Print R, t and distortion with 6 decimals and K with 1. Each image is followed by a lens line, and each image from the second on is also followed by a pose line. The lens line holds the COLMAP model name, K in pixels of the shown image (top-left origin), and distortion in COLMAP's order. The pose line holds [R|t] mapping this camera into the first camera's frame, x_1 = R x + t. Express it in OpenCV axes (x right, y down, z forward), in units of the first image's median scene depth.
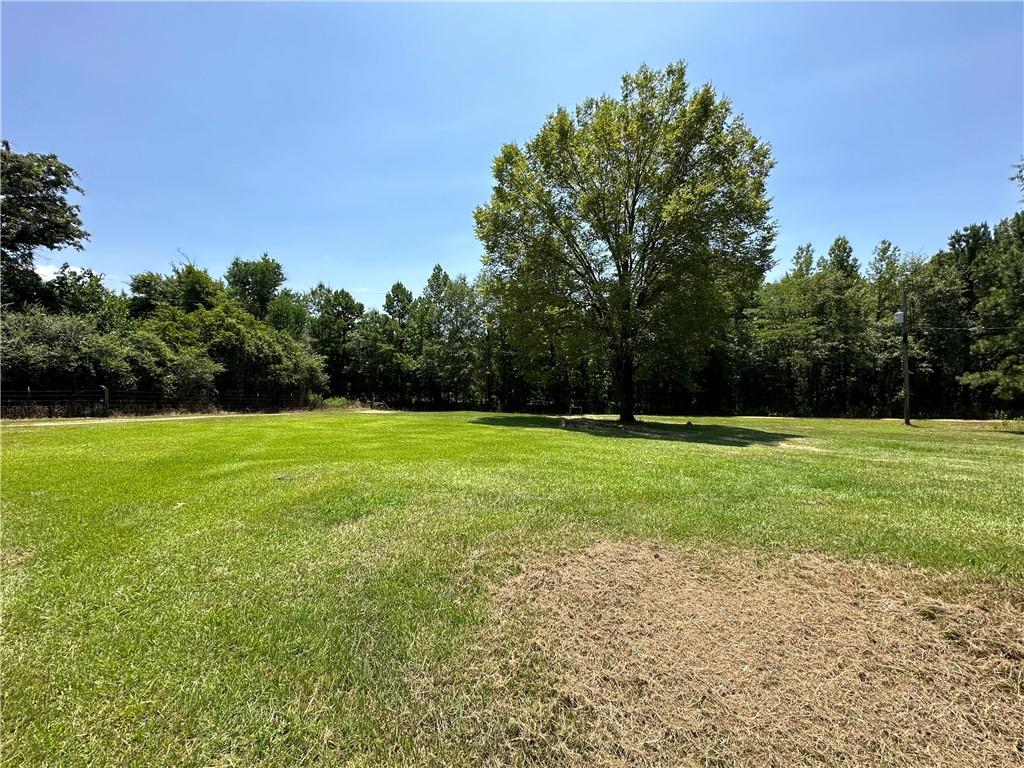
lens RADIAL K [[407.2, 0, 510.9], [0, 407.2, 384.2], [0, 0, 1]] dist [-0.001832, -0.000657]
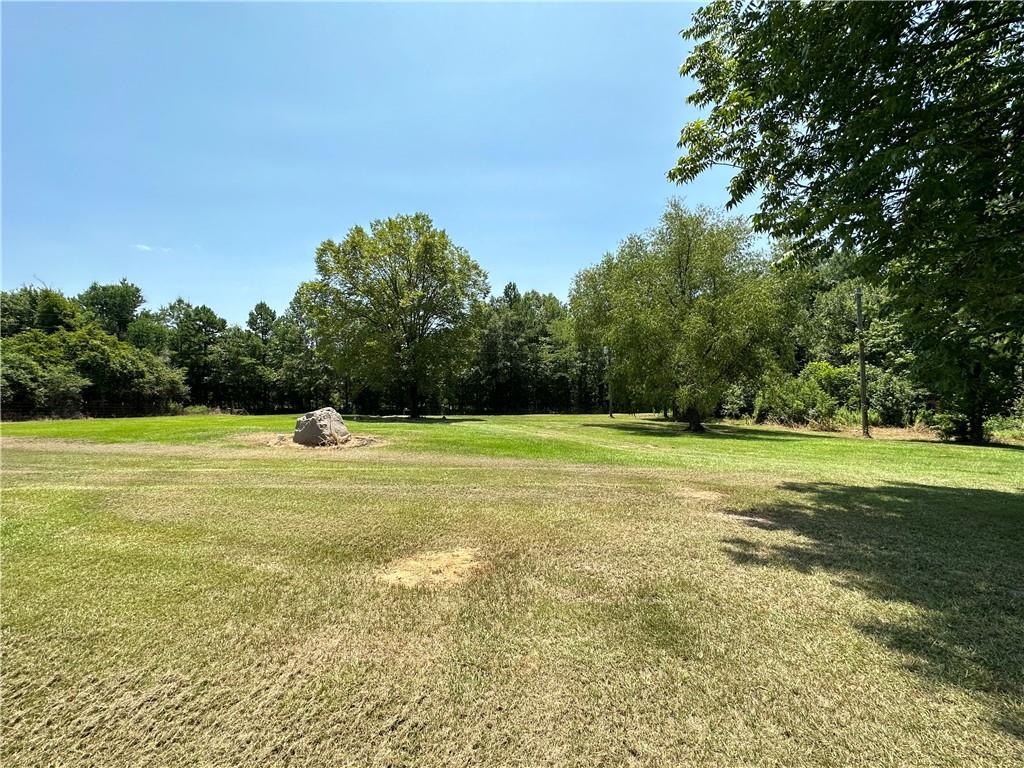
lens RADIAL K [[407.2, 0, 513.5], [0, 407.2, 382.7], [0, 0, 1]] dist [-0.001832, -0.000657]
pose [[0.966619, -0.002199, 0.256207, 0.146212], [0.007251, 0.999797, -0.018775, -0.004266], [-0.256114, 0.020006, 0.966440, -0.350666]]
